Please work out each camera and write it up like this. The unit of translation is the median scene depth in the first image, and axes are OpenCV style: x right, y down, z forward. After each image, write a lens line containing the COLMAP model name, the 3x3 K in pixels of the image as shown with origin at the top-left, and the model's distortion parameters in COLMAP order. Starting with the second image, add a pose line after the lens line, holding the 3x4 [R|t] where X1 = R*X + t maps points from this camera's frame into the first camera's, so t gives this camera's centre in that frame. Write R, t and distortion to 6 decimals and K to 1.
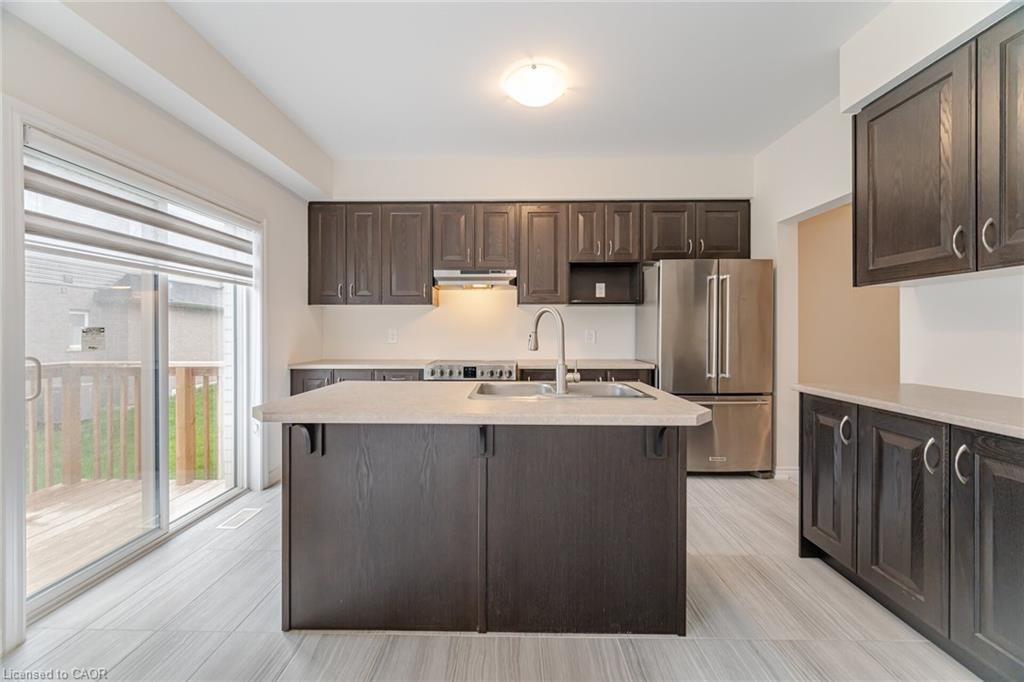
lens RADIAL K [[418.0, 0, 499.7], [0, 418.0, 332.5], [0, 0, 1]] dist [-0.016846, 0.000026]
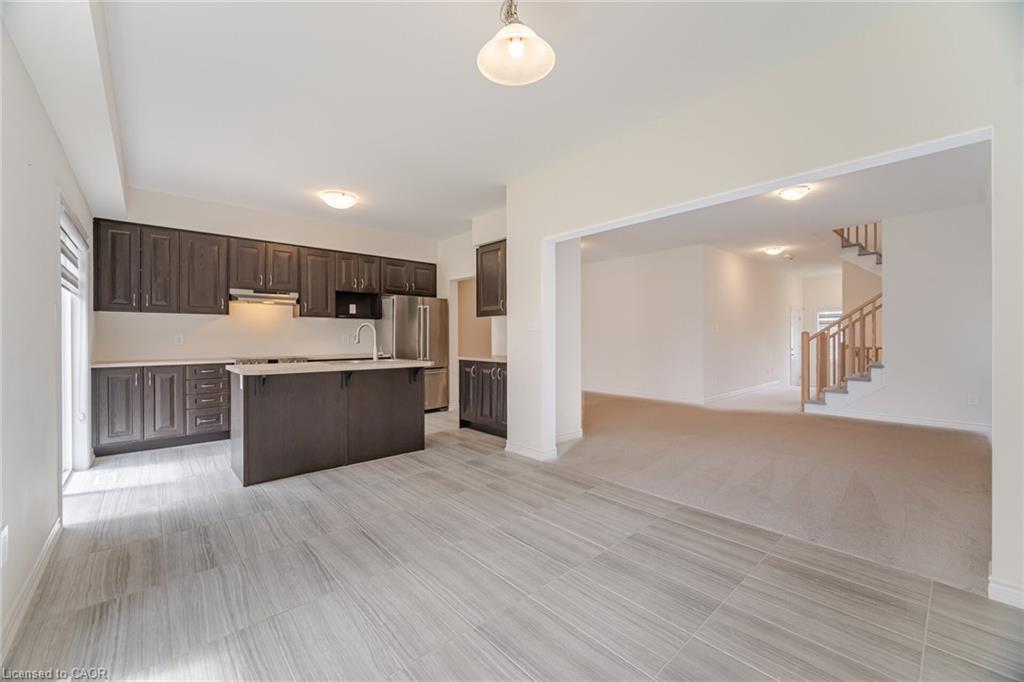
lens RADIAL K [[416.7, 0, 507.2], [0, 416.7, 337.9], [0, 0, 1]] dist [-0.000989, 0.000165]
pose [[0.735869, -0.002028, 0.677121, -0.427734], [0.003872, 0.999992, -0.001213, 0.011434], [-0.677113, 0.003514, 0.735871, -0.586358]]
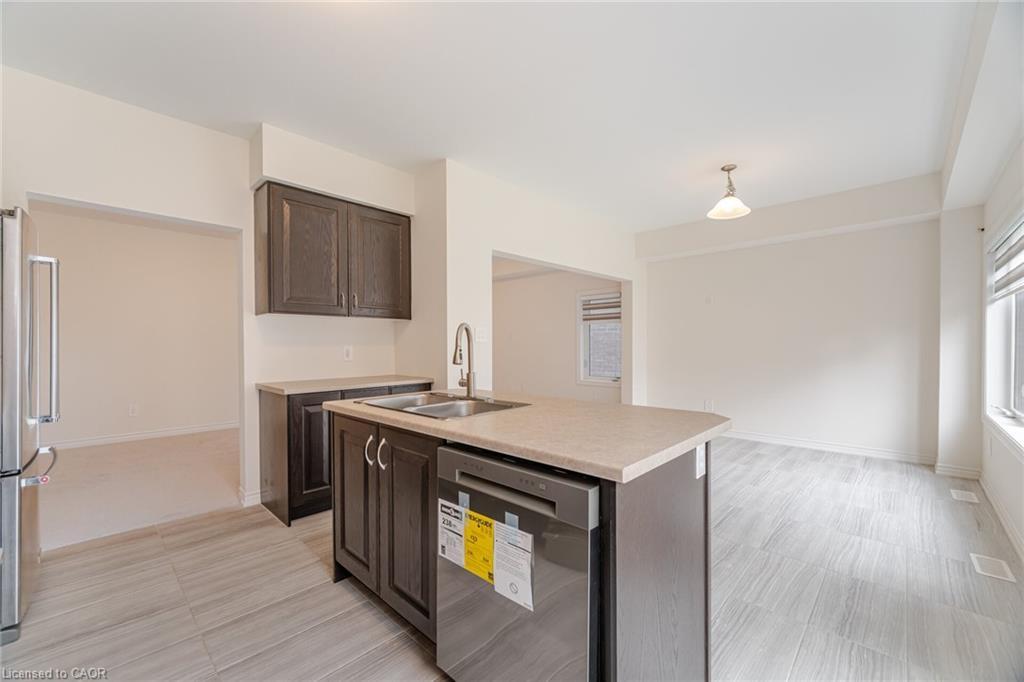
lens RADIAL K [[416.7, 0, 507.2], [0, 416.7, 337.9], [0, 0, 1]] dist [-0.000989, 0.000165]
pose [[-0.741668, 0.014759, 0.670605, -0.369458], [0.006284, 0.999867, -0.015055, -0.003295], [-0.670738, -0.006952, -0.741662, 0.899363]]
